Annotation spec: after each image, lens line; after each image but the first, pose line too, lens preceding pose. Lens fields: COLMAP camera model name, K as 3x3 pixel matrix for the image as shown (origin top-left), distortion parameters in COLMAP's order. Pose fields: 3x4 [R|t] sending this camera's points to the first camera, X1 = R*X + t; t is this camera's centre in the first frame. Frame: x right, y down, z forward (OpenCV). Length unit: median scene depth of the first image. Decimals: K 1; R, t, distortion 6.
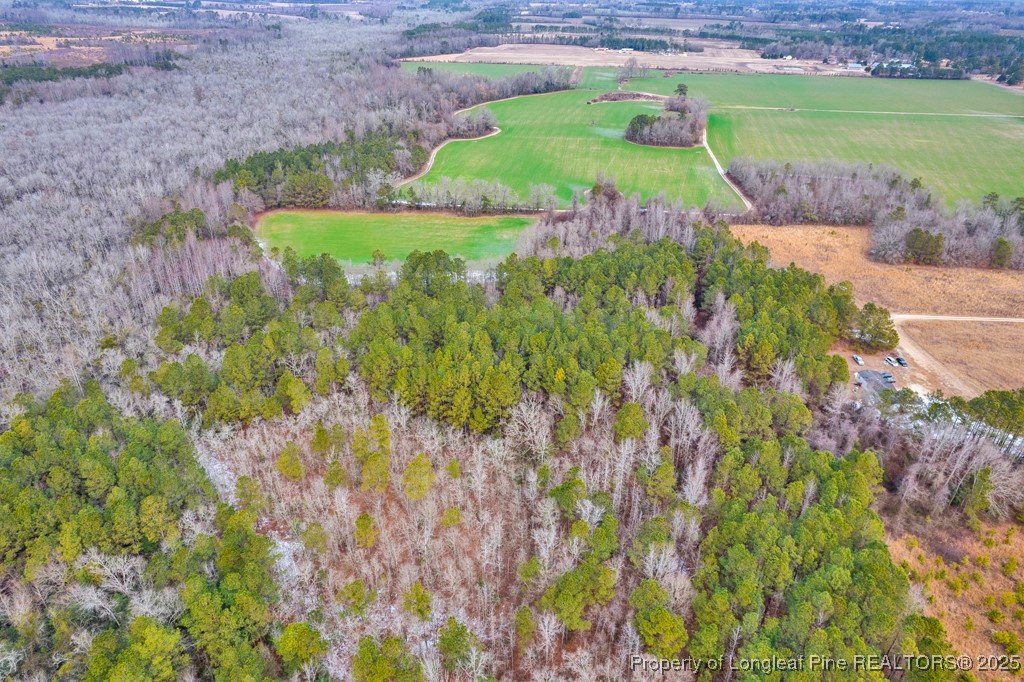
lens RADIAL K [[651.7, 0, 512.5], [0, 651.7, 343.8], [0, 0, 1]] dist [-0.081562, 0.071063]
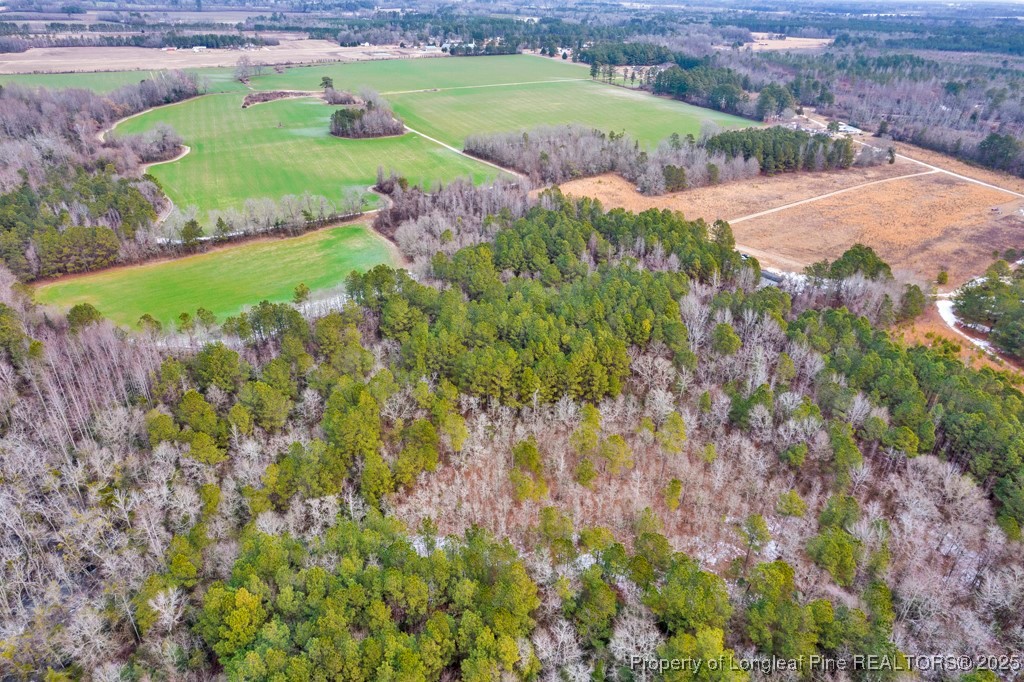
lens RADIAL K [[651.7, 0, 512.5], [0, 651.7, 343.8], [0, 0, 1]] dist [-0.081562, 0.071063]
pose [[0.776140, -0.305565, 0.551576, -0.370109], [0.298736, 0.948530, 0.105110, -0.056319], [-0.555304, 0.083196, 0.827475, 0.093427]]
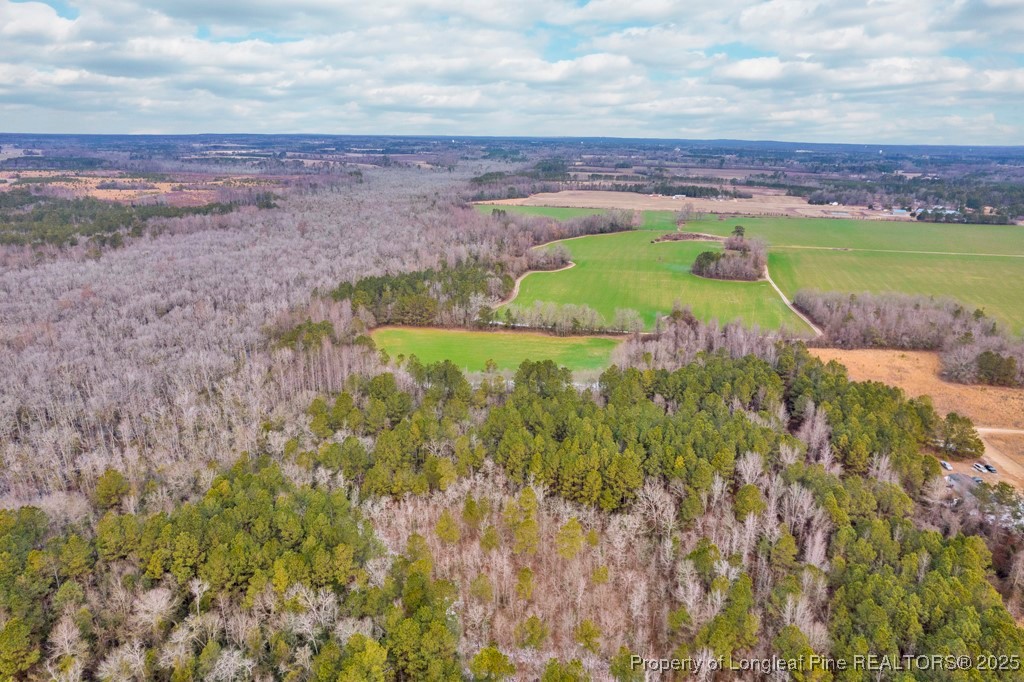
lens RADIAL K [[651.7, 0, 512.5], [0, 651.7, 343.8], [0, 0, 1]] dist [-0.081562, 0.071063]
pose [[0.997359, 0.022435, -0.069077, -0.070300], [-0.036008, 0.978719, -0.202020, 0.041283], [0.063074, 0.203973, 0.976942, -0.078682]]
